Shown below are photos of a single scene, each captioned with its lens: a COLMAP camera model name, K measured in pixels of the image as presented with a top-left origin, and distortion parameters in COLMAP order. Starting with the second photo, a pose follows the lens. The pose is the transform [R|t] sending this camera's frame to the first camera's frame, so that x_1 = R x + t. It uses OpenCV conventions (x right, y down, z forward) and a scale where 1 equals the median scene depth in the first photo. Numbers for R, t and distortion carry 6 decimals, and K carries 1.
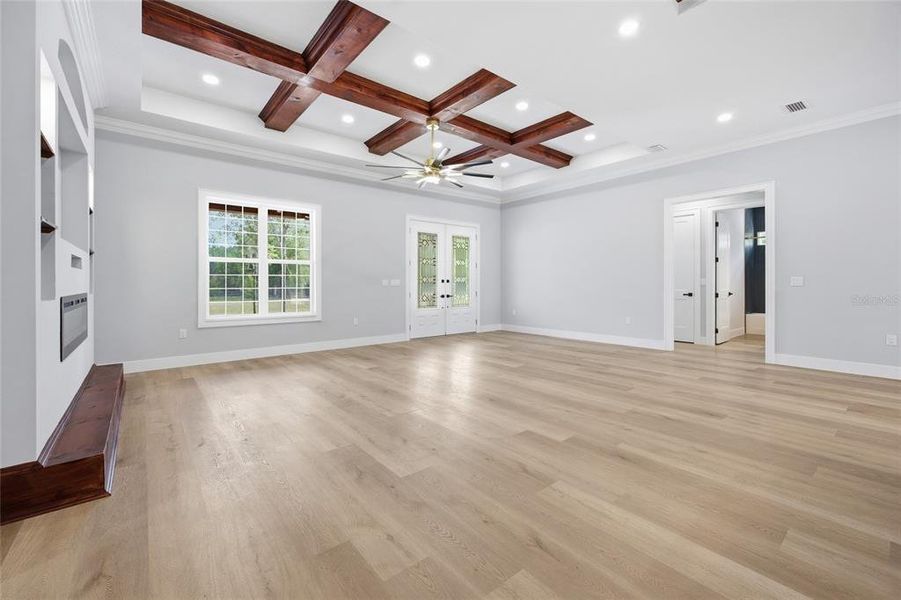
lens RADIAL K [[377.2, 0, 449.7], [0, 377.2, 289.1], [0, 0, 1]] dist [-0.035026, 0.000127]
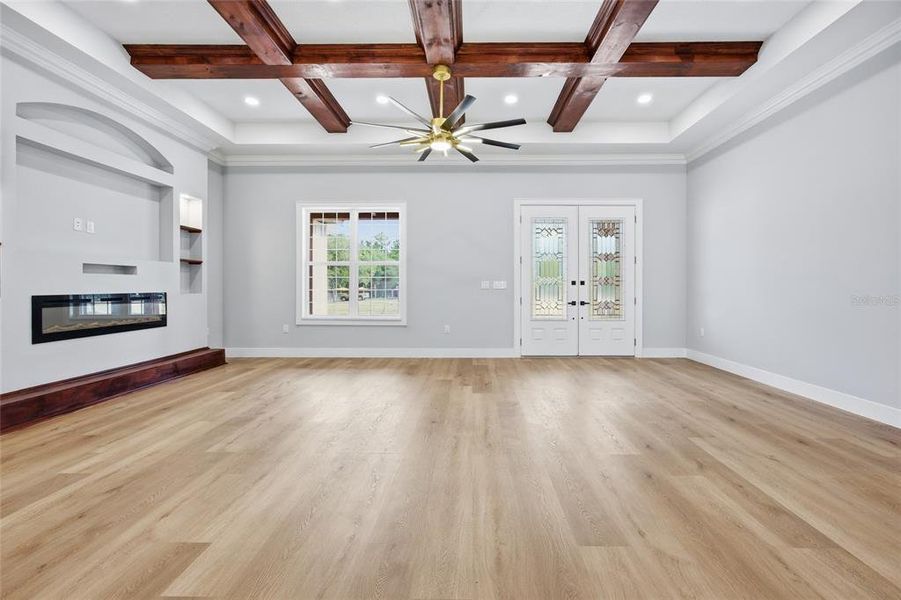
lens RADIAL K [[395.5, 0, 450.5], [0, 395.5, 300.0], [0, 0, 1]] dist [-0.013497, 0.000031]
pose [[0.759424, 0.023565, -0.650170, 0.362818], [-0.009803, 0.999645, 0.024780, -0.004814], [0.650523, -0.012445, 0.759385, 0.306611]]
